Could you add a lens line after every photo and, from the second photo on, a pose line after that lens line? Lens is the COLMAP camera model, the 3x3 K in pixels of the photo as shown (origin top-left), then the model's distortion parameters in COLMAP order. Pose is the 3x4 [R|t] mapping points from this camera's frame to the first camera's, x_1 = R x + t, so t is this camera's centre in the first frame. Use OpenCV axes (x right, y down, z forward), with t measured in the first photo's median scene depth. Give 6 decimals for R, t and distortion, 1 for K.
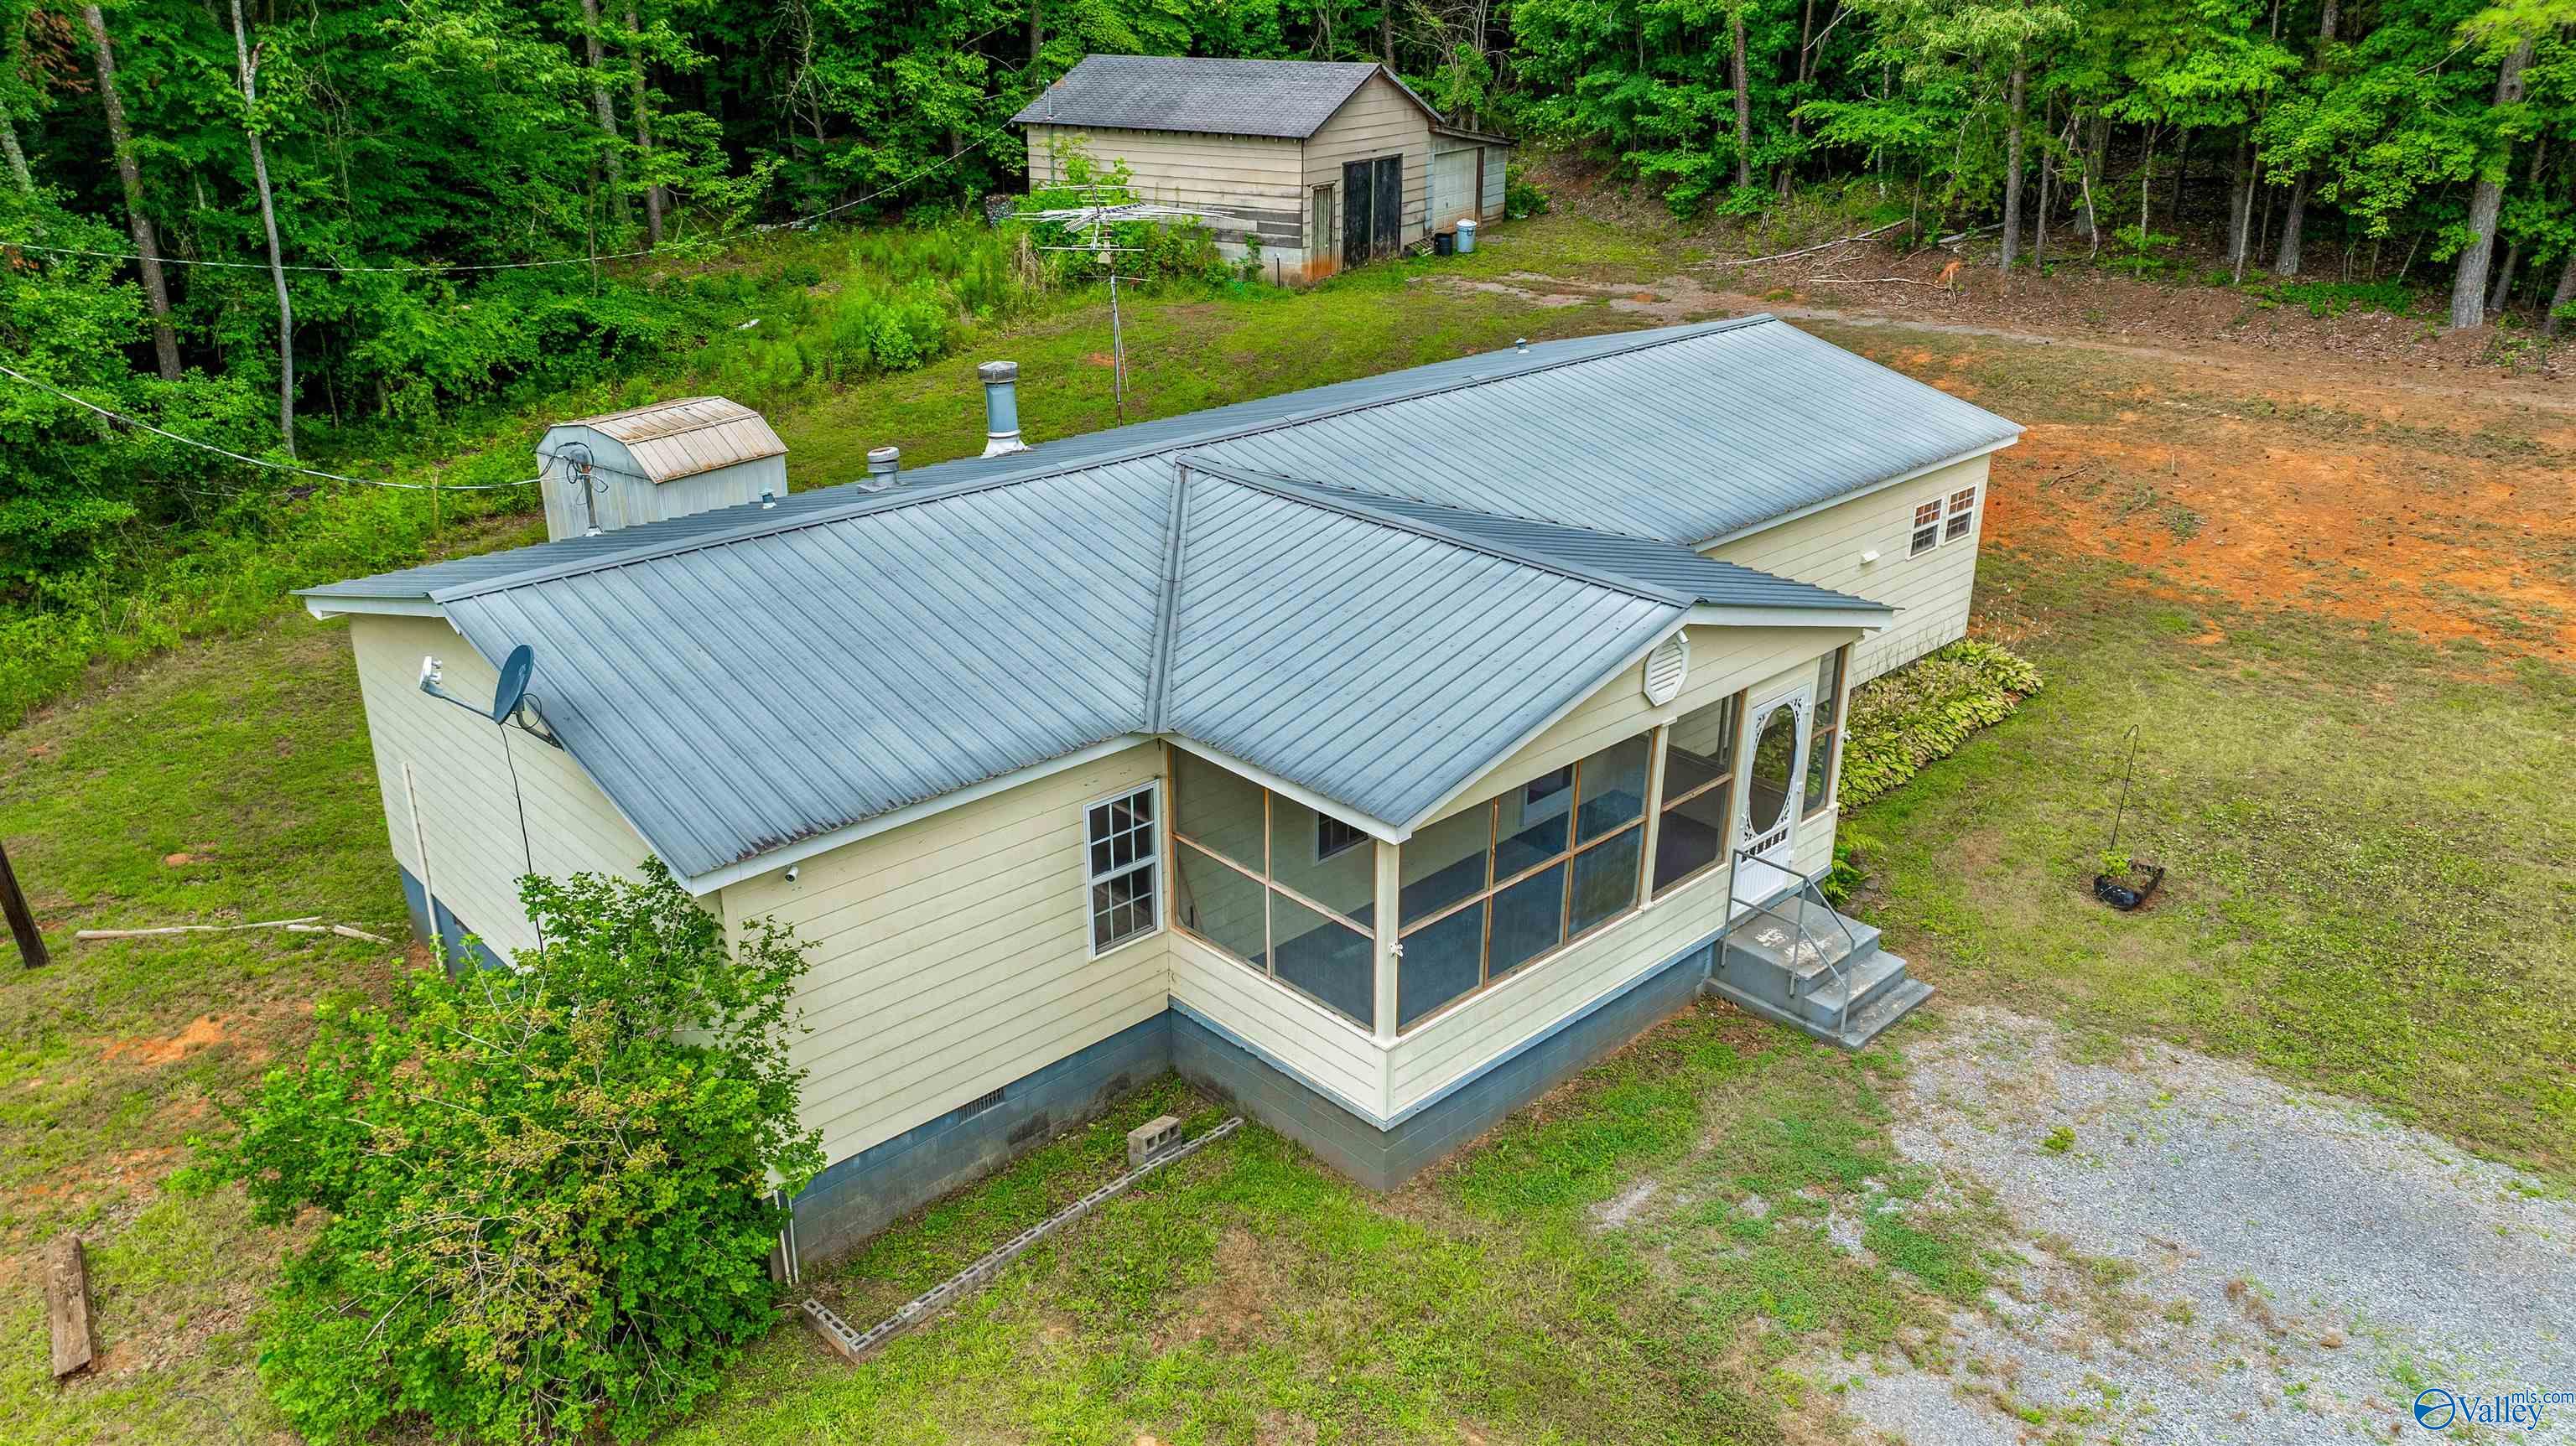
lens RADIAL K [[1813.4, 0, 1300.6], [0, 1813.4, 702.1], [0, 0, 1]] dist [-0.009200, -0.001097]
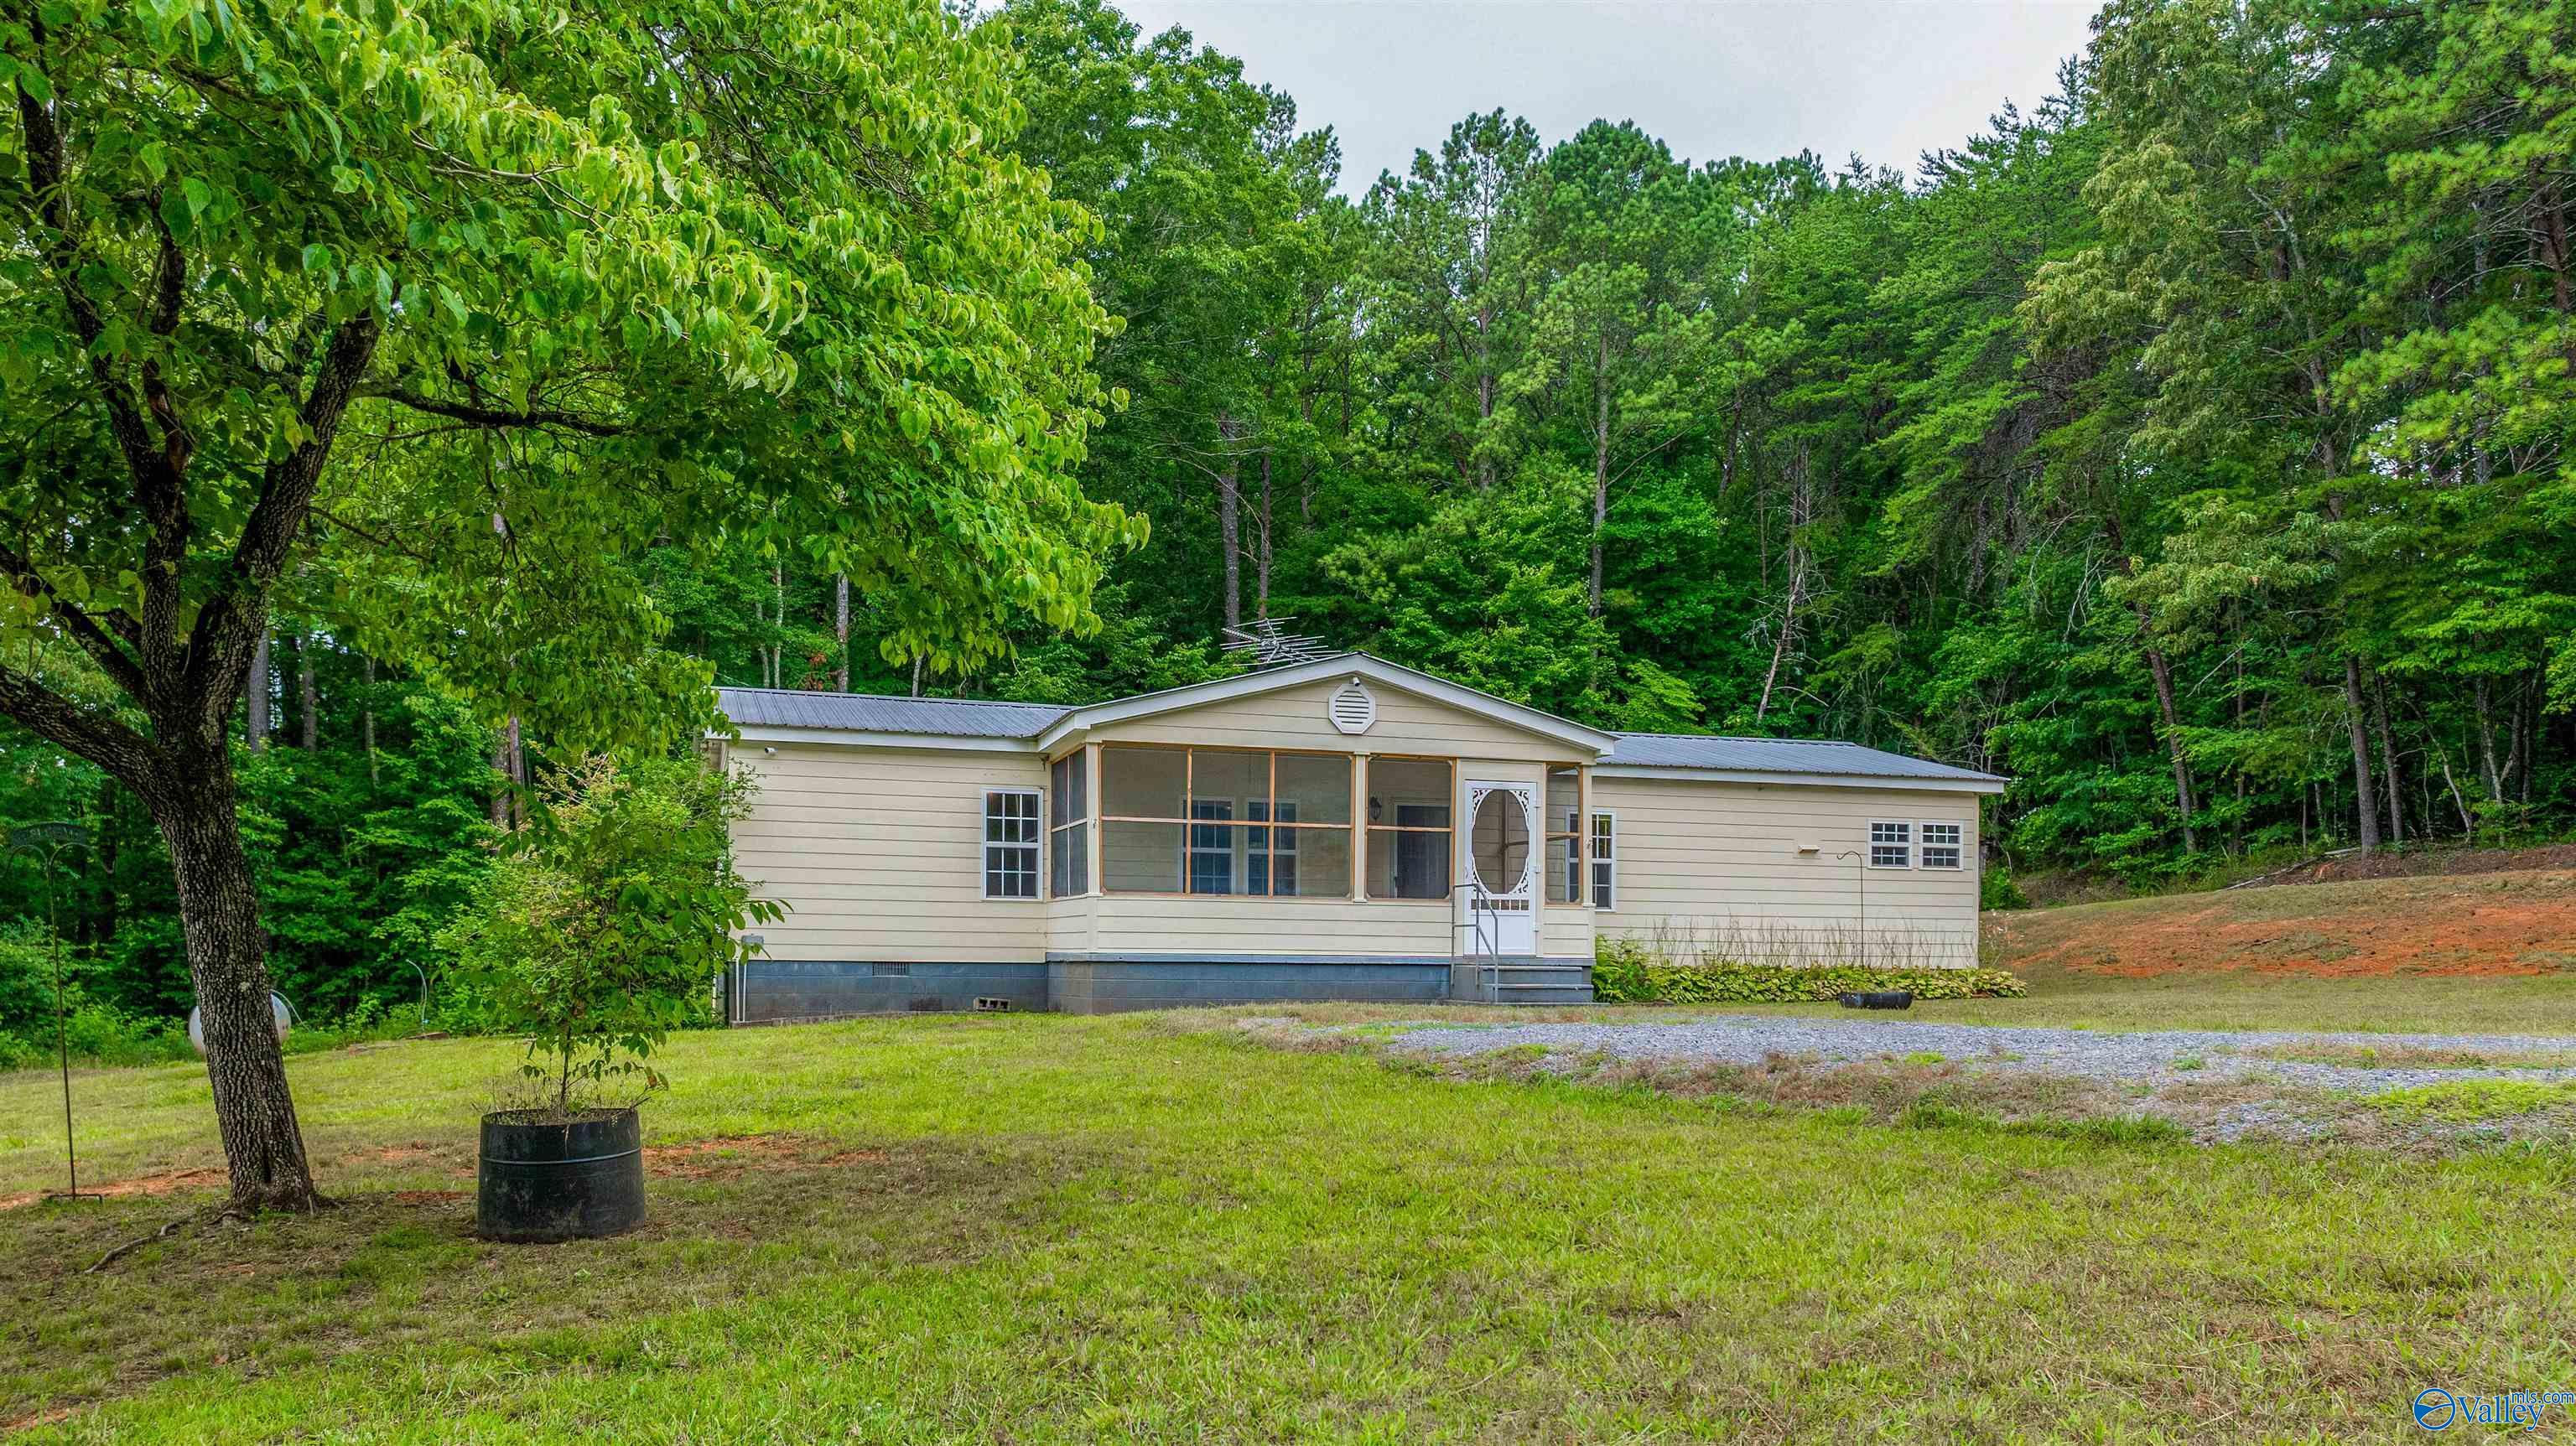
lens RADIAL K [[1928.4, 0, 1288.0], [0, 1928.4, 723.0], [0, 0, 1]] dist [-0.024818, -0.165229]
pose [[0.900579, -0.051895, -0.431584, 0.378805], [-0.164464, 0.878366, -0.448803, 0.319954], [0.402379, 0.475162, 0.782503, -0.109128]]
